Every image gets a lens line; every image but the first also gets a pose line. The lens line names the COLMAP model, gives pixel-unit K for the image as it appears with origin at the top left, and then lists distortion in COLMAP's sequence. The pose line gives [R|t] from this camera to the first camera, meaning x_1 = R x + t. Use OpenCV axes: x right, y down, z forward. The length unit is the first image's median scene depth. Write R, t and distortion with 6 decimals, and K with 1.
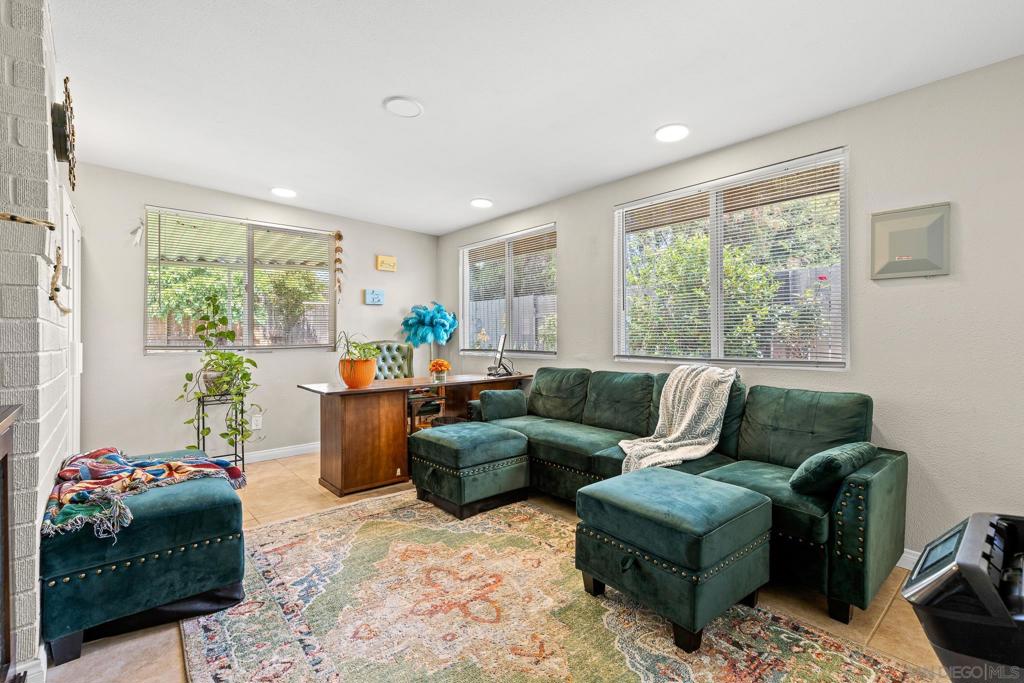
lens RADIAL K [[462.5, 0, 522.0], [0, 462.5, 338.9], [0, 0, 1]] dist [0.007236, -0.001157]
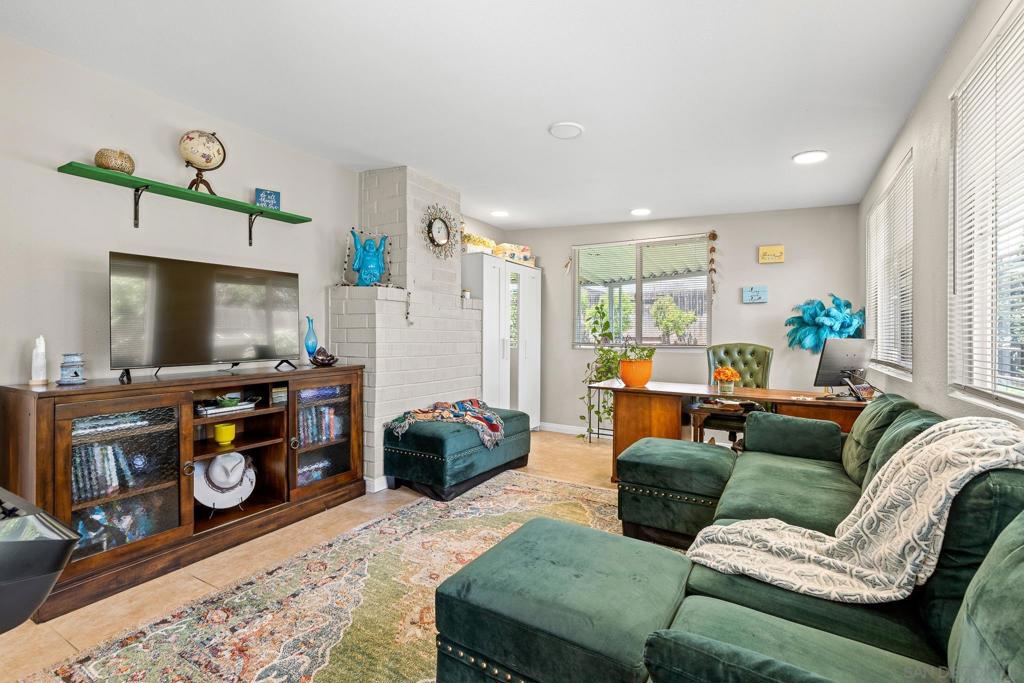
lens RADIAL K [[462.5, 0, 516.0], [0, 462.5, 334.8], [0, 0, 1]] dist [0.007236, -0.001157]
pose [[0.313900, 0.009600, -0.949408, 0.678678], [-0.015209, 0.999871, 0.005082, -0.017506], [0.949334, 0.012844, 0.314005, 0.490626]]
